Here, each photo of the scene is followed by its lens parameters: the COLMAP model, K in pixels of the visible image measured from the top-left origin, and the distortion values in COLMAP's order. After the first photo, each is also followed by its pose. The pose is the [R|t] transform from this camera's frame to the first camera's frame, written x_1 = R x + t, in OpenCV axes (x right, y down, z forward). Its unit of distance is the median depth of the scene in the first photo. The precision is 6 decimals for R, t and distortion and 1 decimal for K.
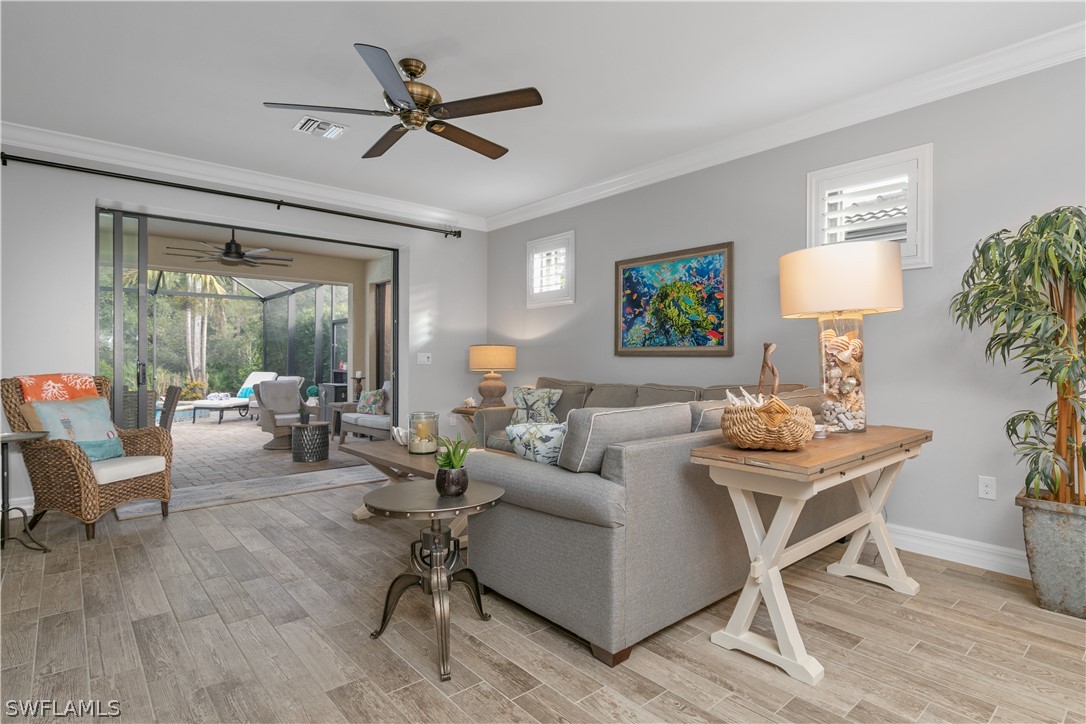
lens RADIAL K [[541.2, 0, 535.8], [0, 541.2, 357.4], [0, 0, 1]] dist [-0.001448, -0.000609]
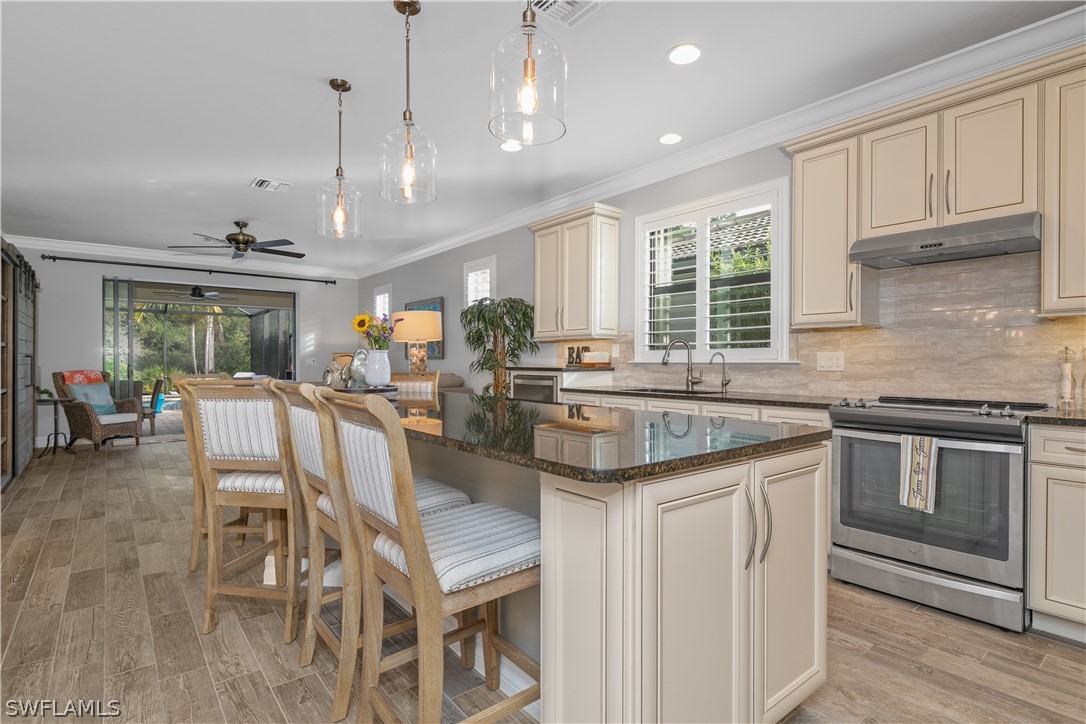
lens RADIAL K [[541.2, 0, 551.1], [0, 541.2, 359.2], [0, 0, 1]] dist [-0.001448, -0.000609]
pose [[0.999517, -0.004160, -0.030793, 0.818880], [0.004072, 0.999987, -0.002906, 0.003753], [0.030805, 0.002779, 0.999522, -0.845979]]
